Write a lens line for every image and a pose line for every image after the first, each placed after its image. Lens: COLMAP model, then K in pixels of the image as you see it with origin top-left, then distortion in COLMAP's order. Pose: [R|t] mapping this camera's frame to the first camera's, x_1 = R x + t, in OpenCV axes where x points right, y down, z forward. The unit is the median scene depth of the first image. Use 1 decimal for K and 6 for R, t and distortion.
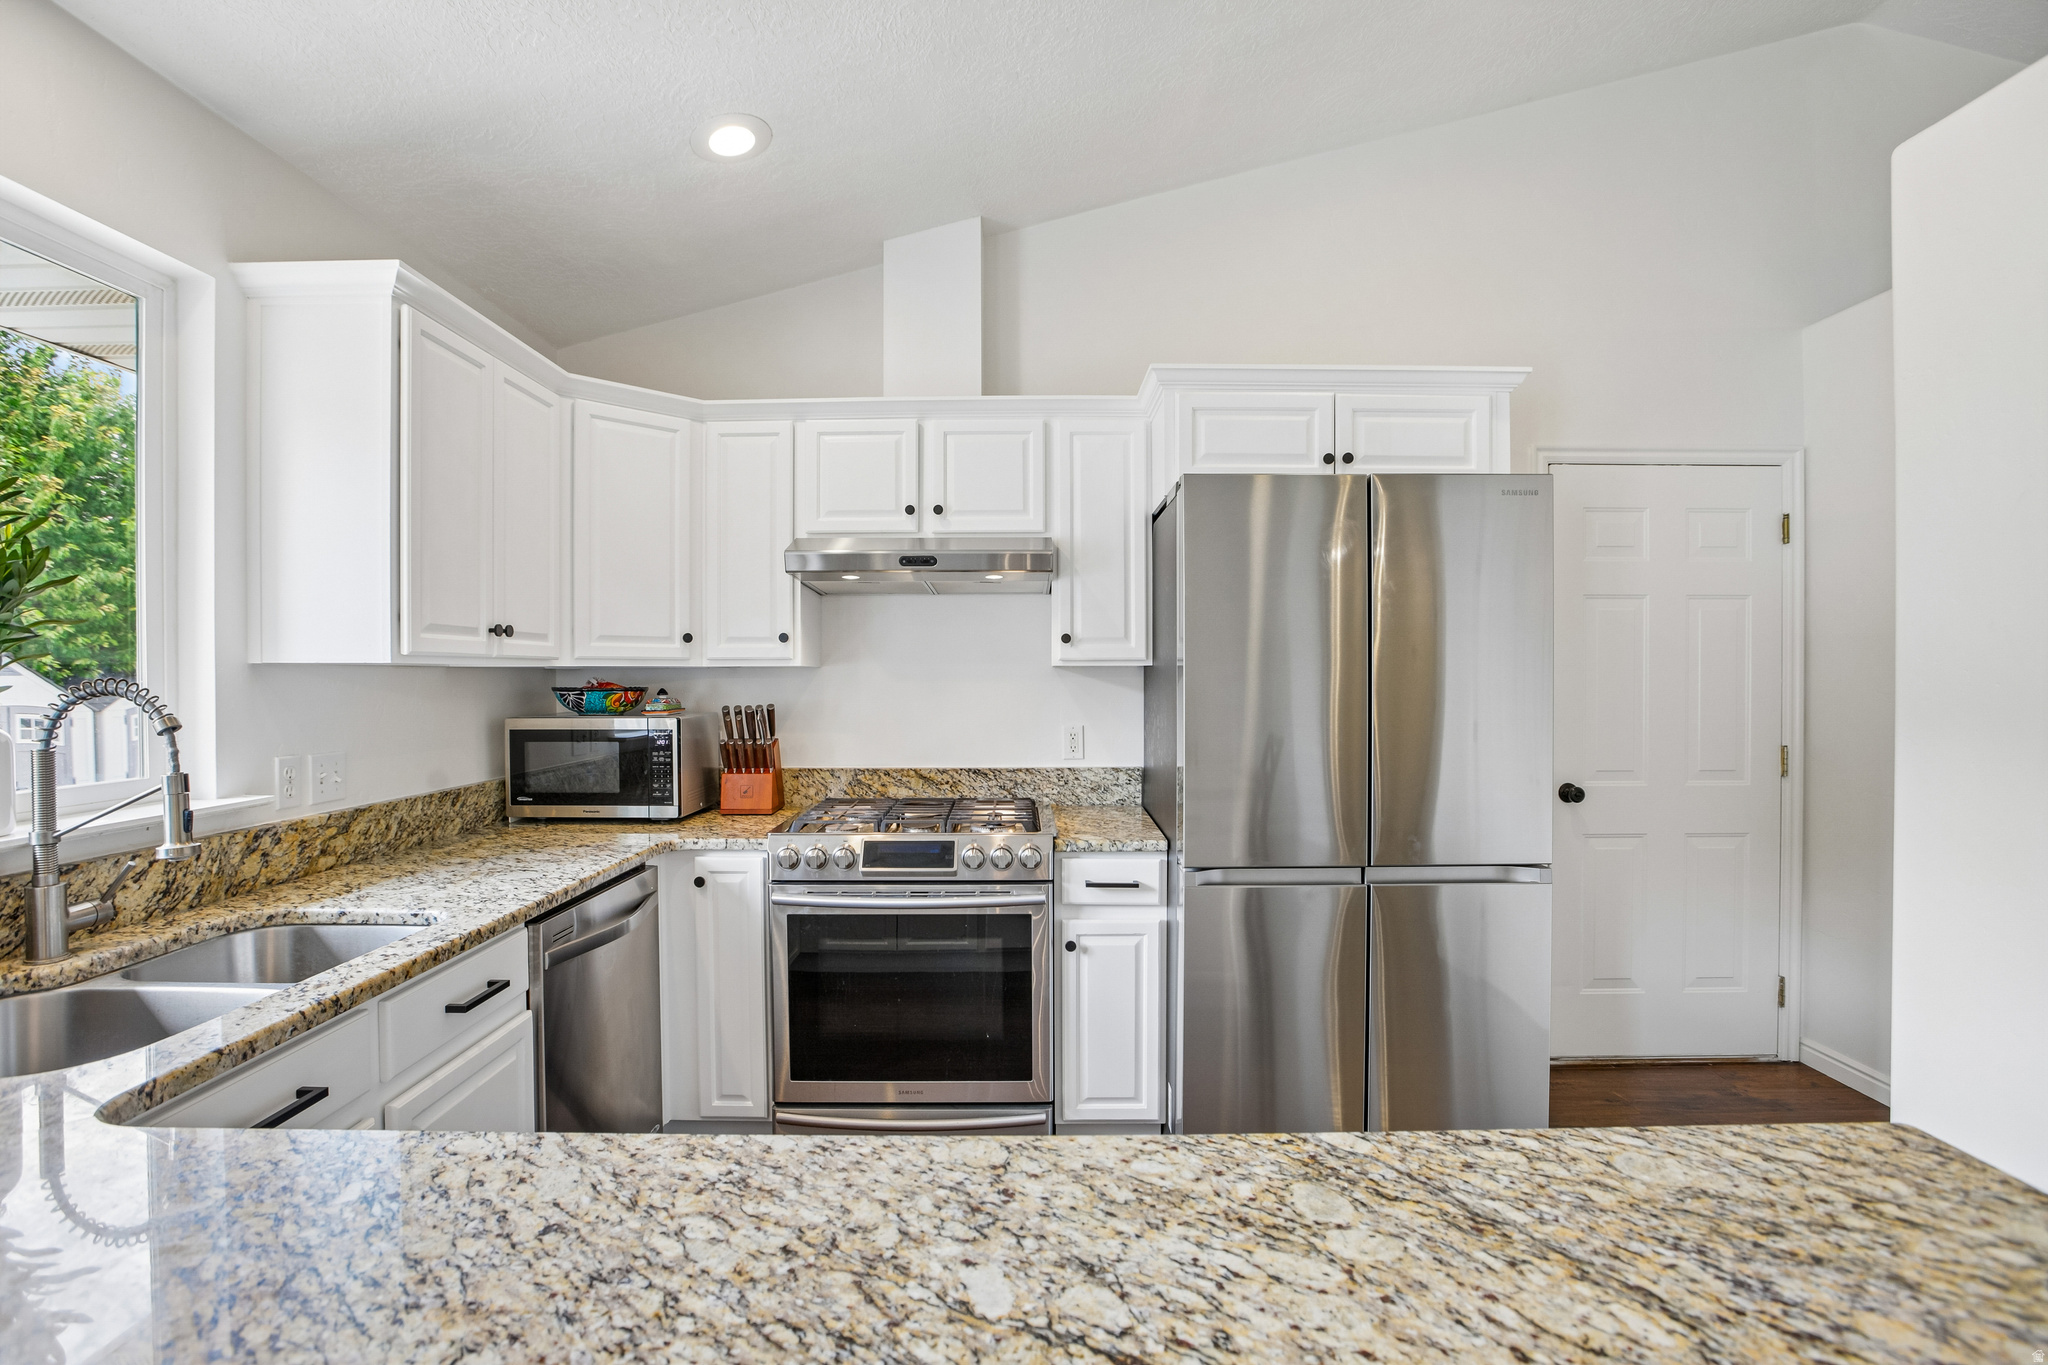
lens RADIAL K [[953.7, 0, 1017.2], [0, 953.7, 685.8], [0, 0, 1]] dist [-0.062046, 0.028153]
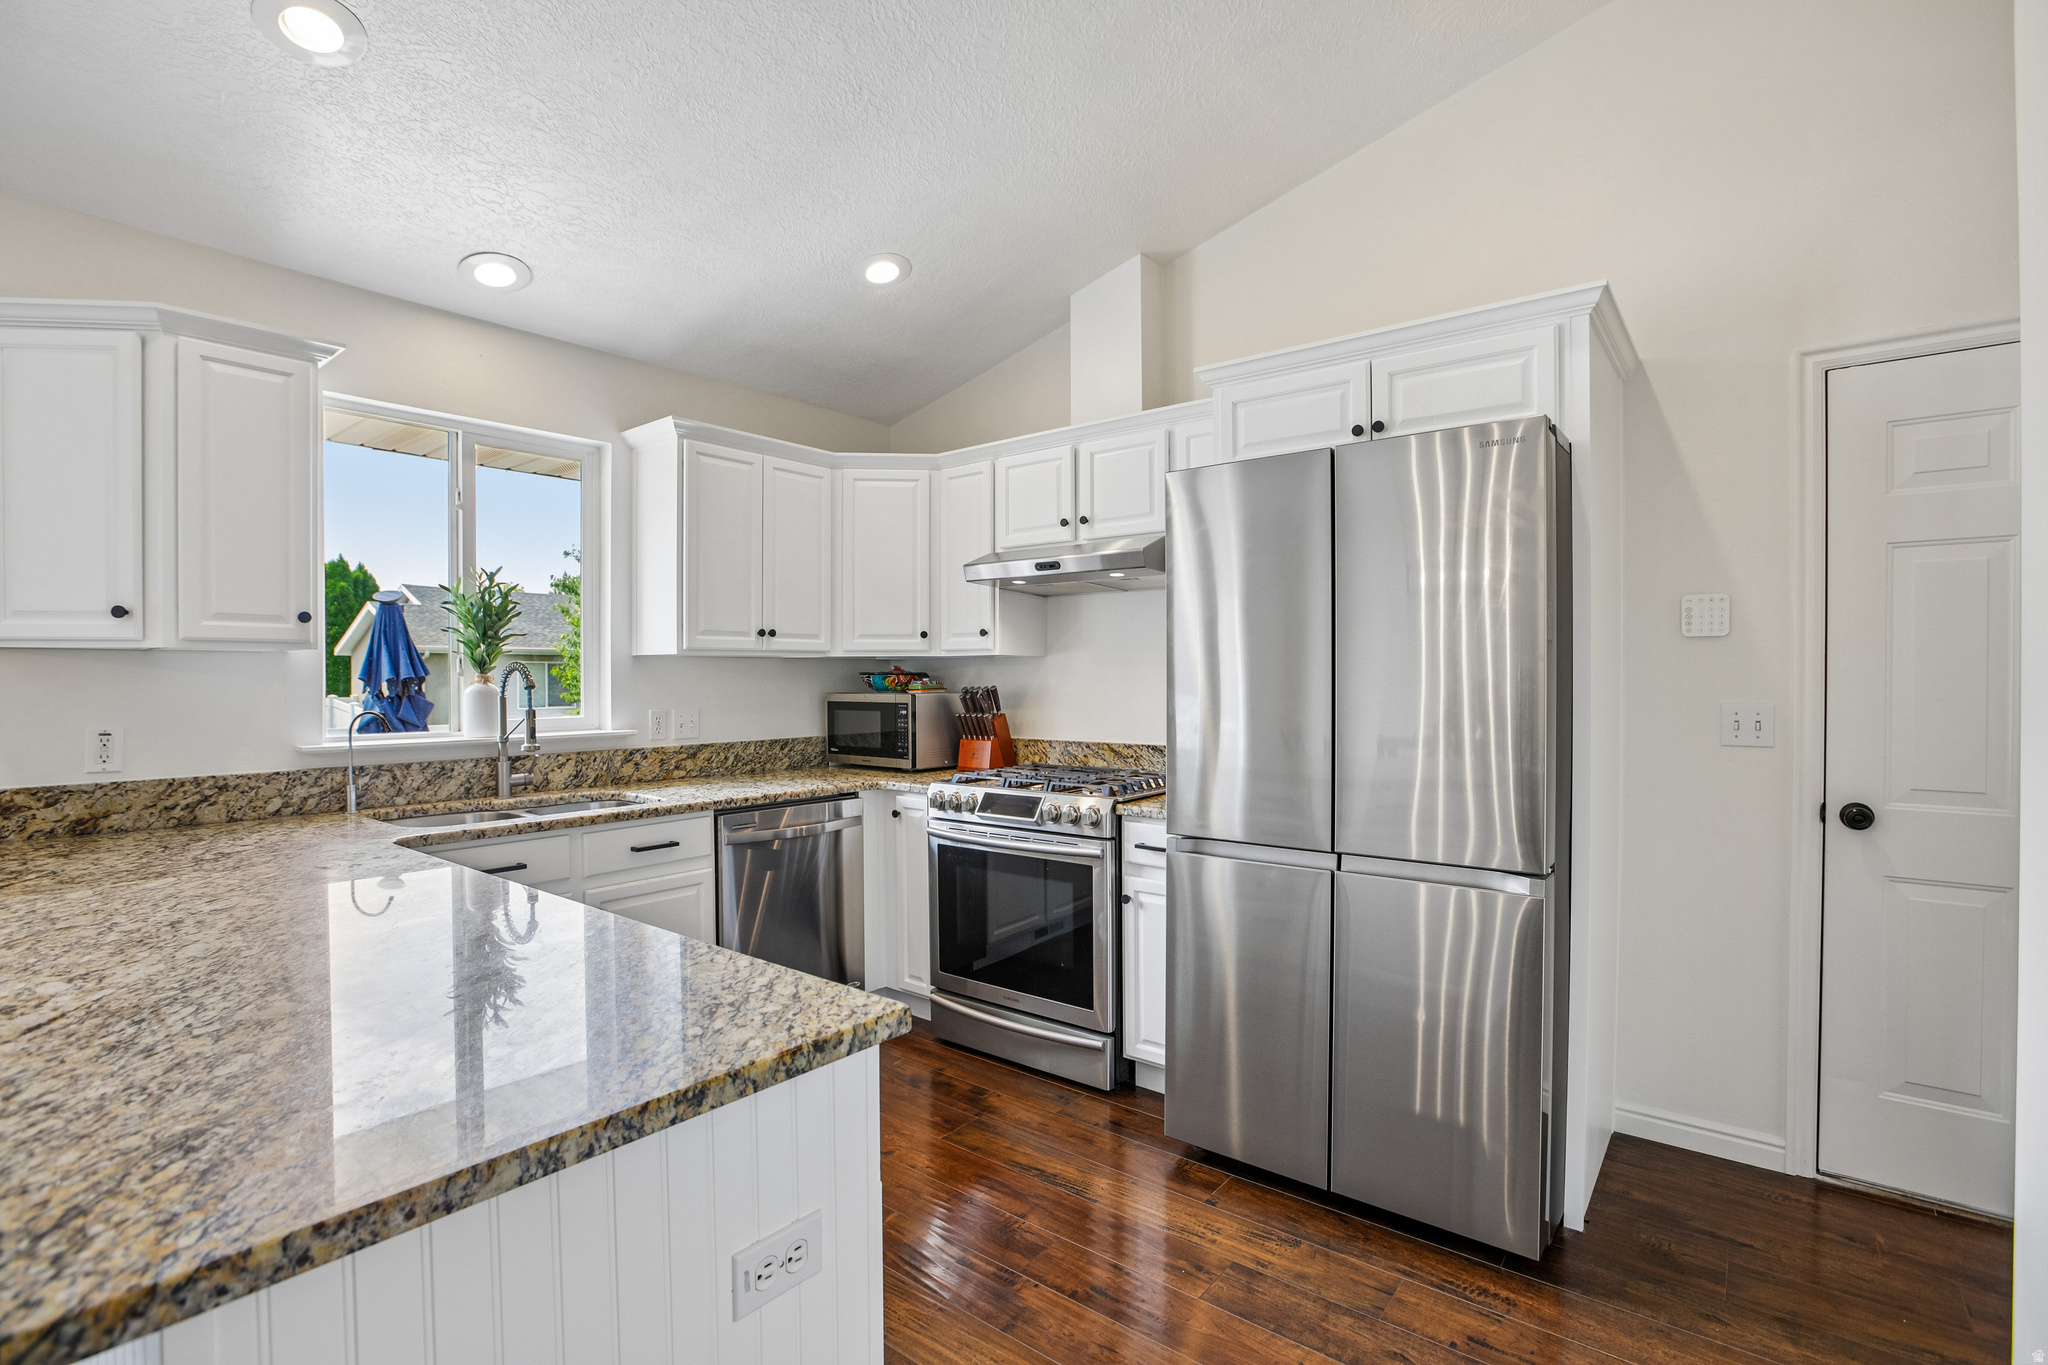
lens RADIAL K [[953.7, 0, 1017.2], [0, 953.7, 685.8], [0, 0, 1]] dist [-0.062046, 0.028153]
pose [[0.780910, 0.007589, -0.624598, 0.606765], [-0.005508, 0.999971, 0.005264, 0.013824], [0.624619, -0.000671, 0.780929, 0.034606]]
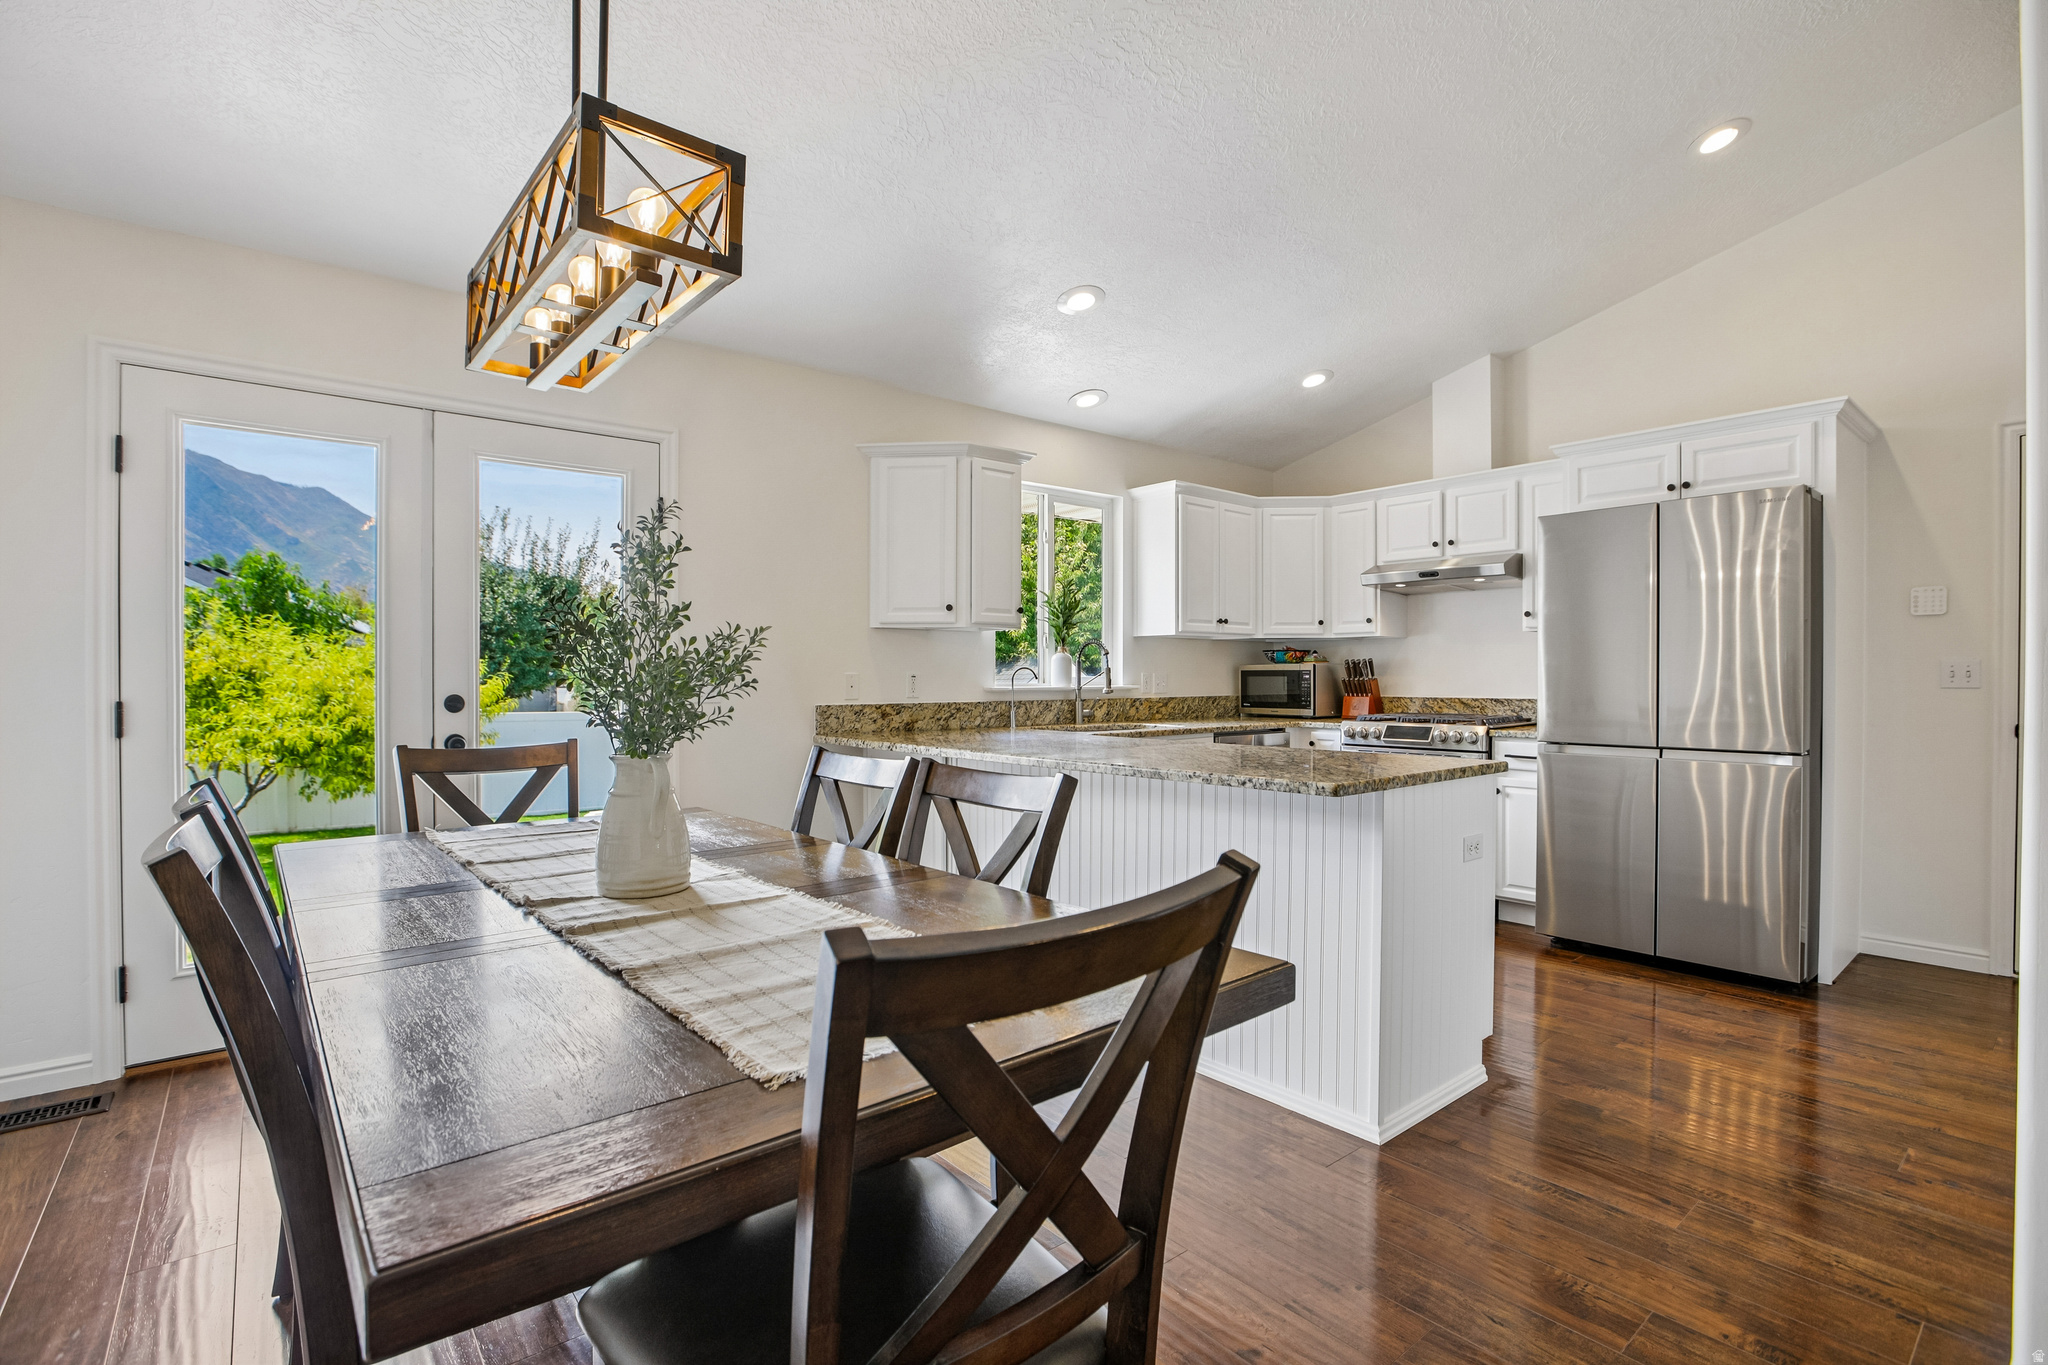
lens RADIAL K [[953.7, 0, 1017.2], [0, 953.7, 685.8], [0, 0, 1]] dist [-0.062046, 0.028153]
pose [[0.639954, 0.009675, -0.768352, 0.745563], [-0.008363, 0.999949, 0.005626, 0.072887], [0.768367, 0.002825, 0.640003, -0.708825]]
